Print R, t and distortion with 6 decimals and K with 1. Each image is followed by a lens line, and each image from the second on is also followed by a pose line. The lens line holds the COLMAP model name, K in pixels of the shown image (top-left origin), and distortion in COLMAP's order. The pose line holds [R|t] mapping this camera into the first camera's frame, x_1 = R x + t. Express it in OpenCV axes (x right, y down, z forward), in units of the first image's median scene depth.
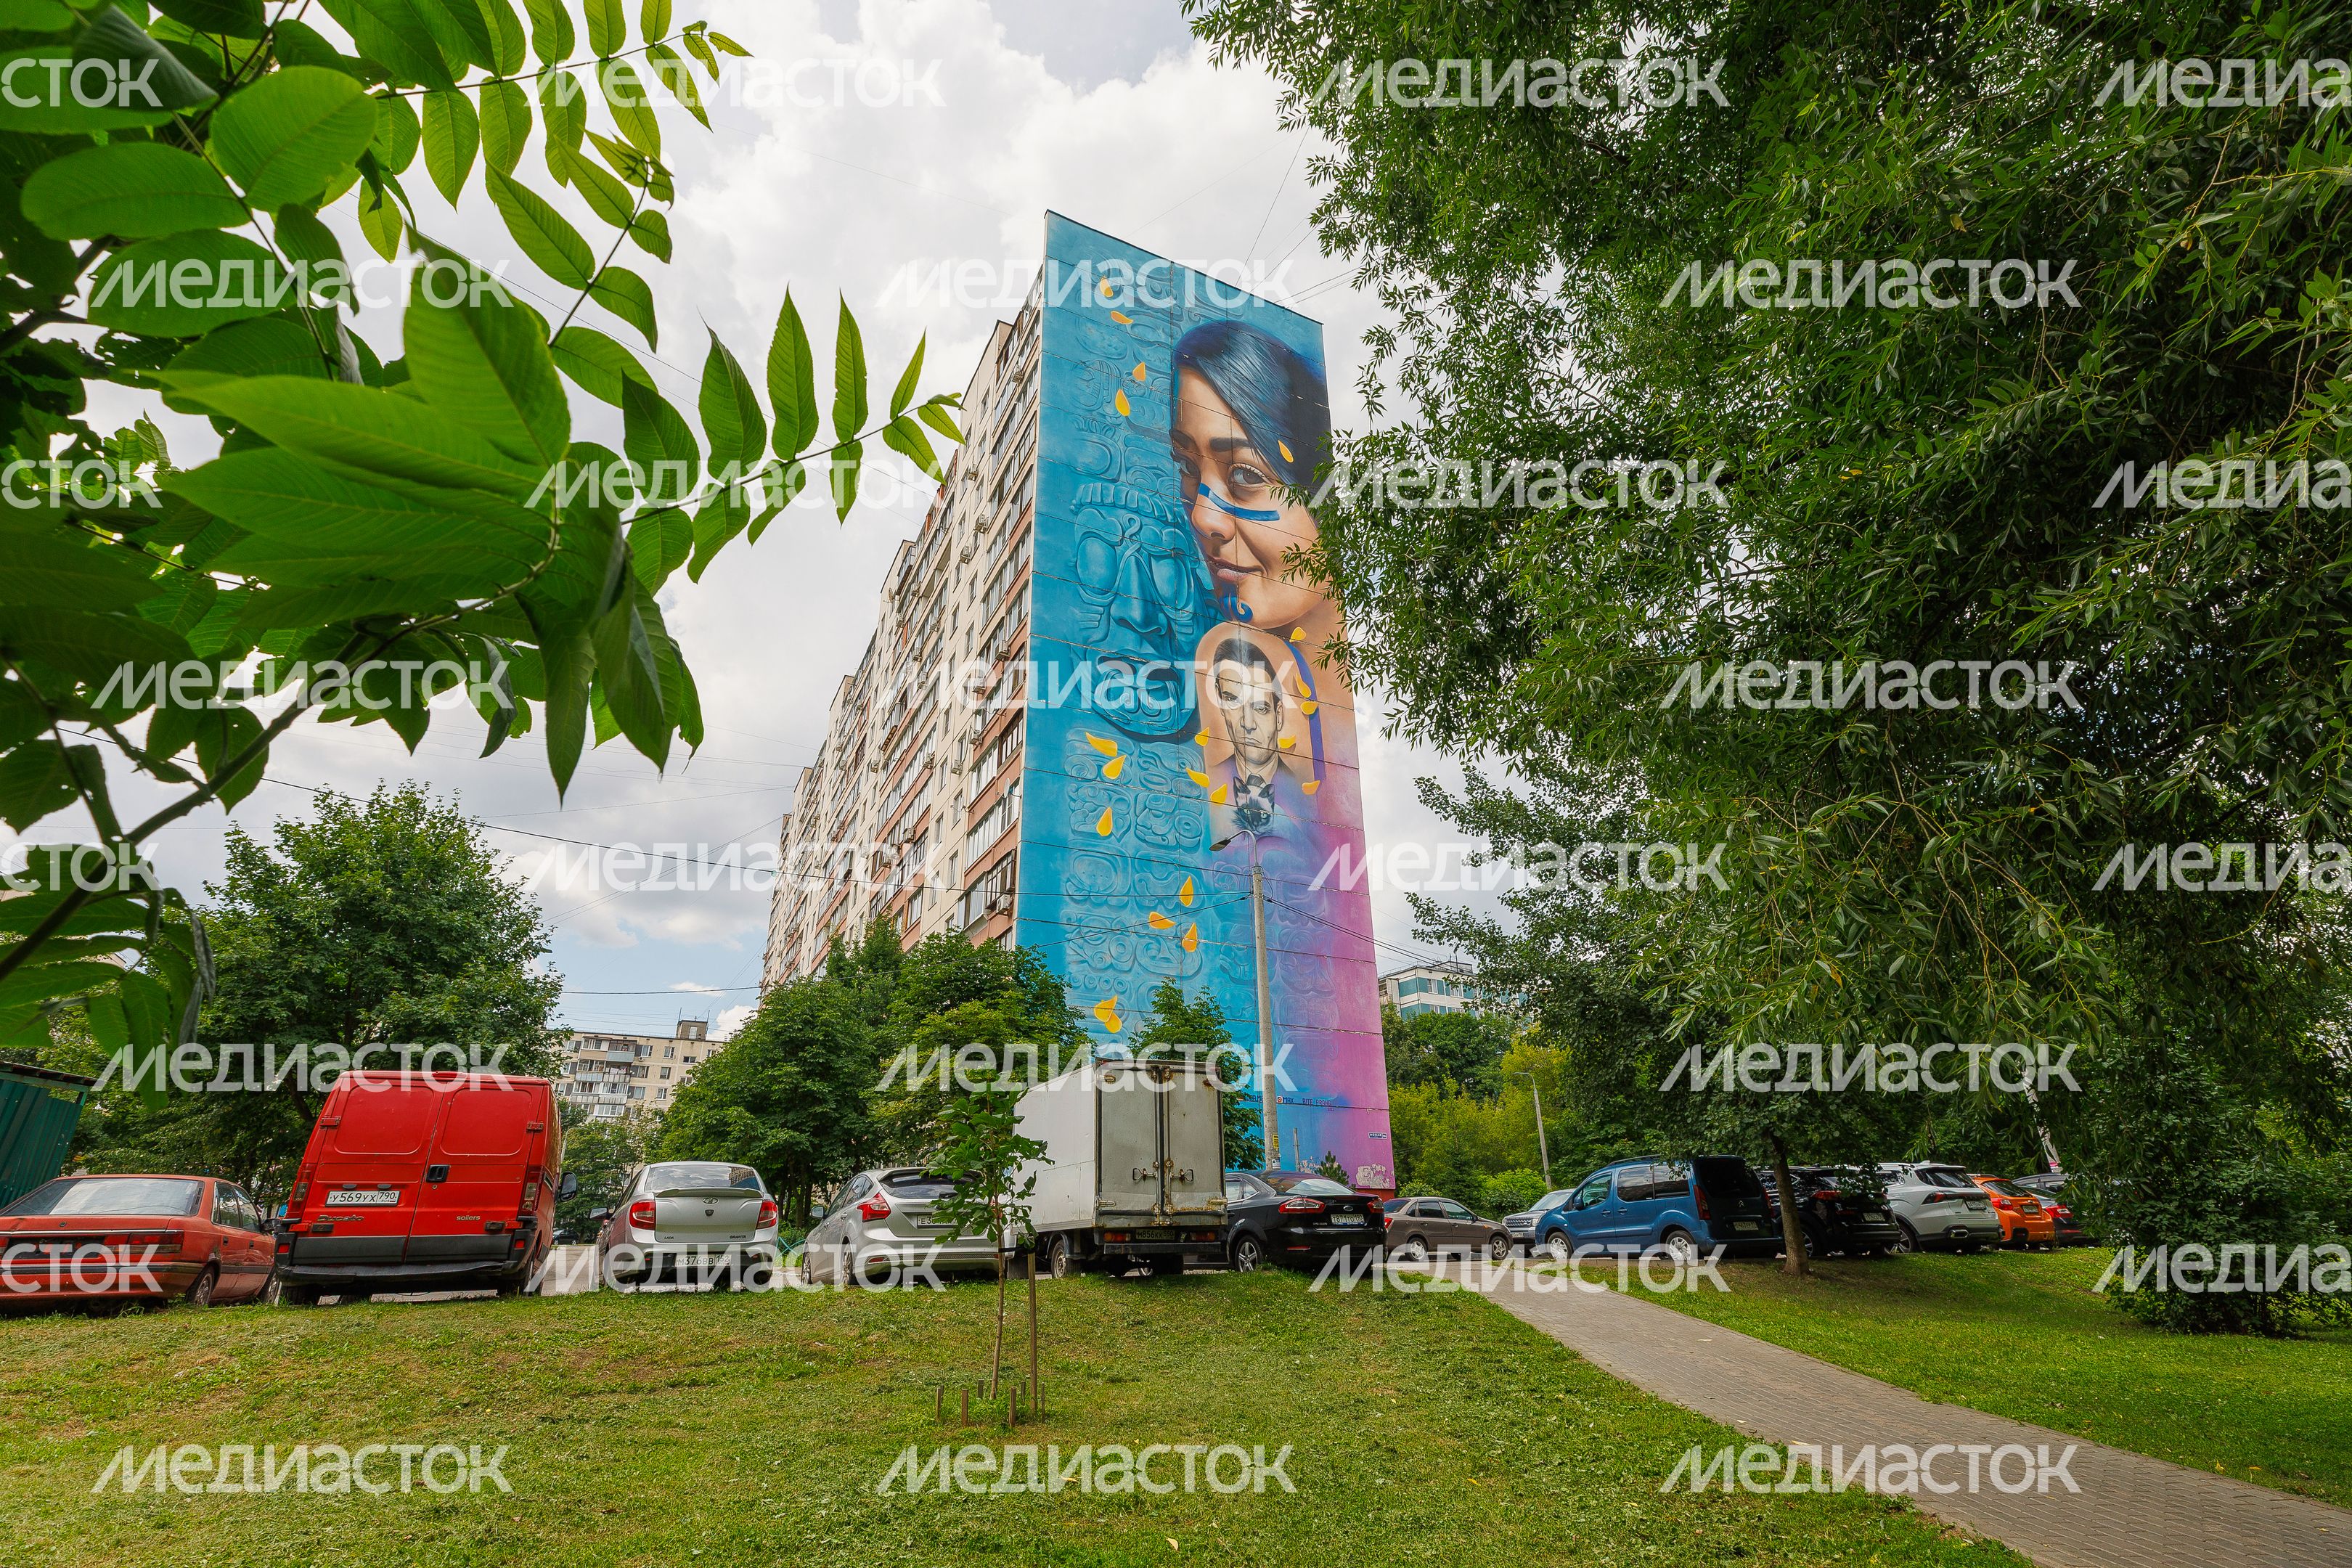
lens RADIAL K [[1093.7, 0, 1220.5], [0, 1093.7, 798.3], [0, 0, 1]] dist [0.004083, -0.001313]
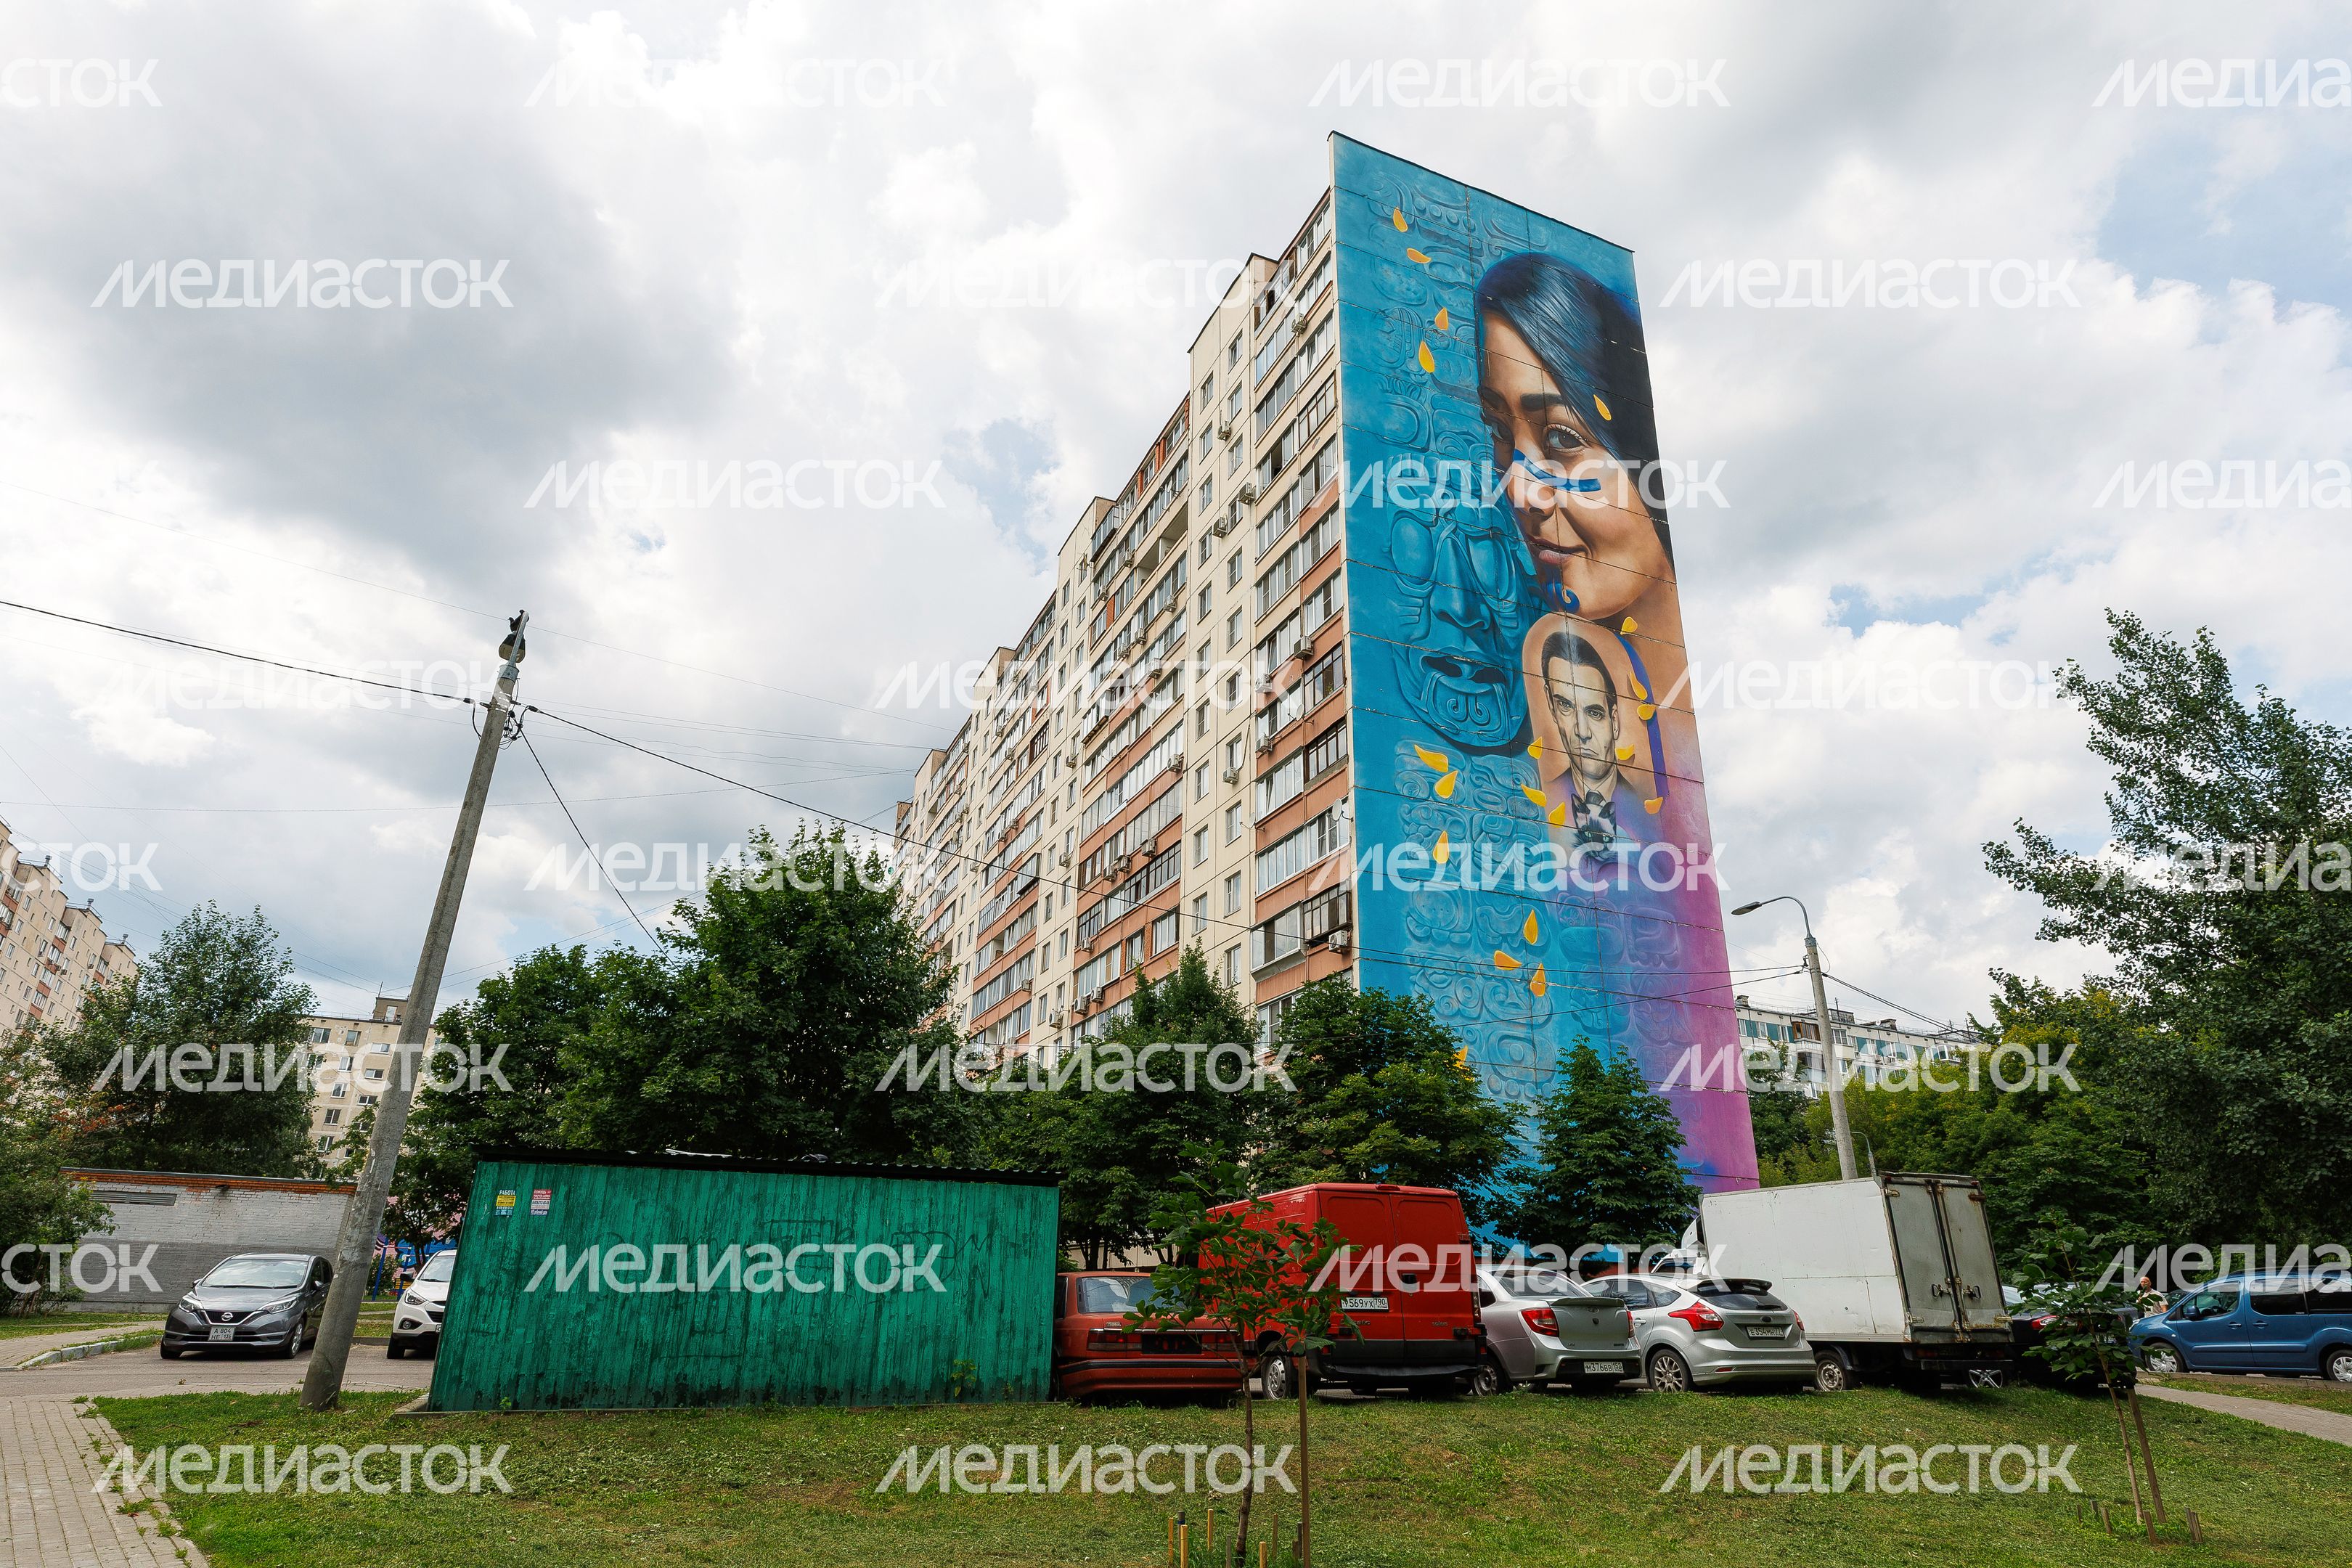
lens RADIAL K [[1334.9, 0, 1184.6], [0, 1334.9, 792.4], [0, 0, 1]] dist [-0.003387, 0.000144]
pose [[0.997619, 0.009689, -0.068284, -0.214284], [-0.008035, 0.999669, 0.024450, -0.042844], [0.068498, -0.023843, 0.997366, -0.079067]]
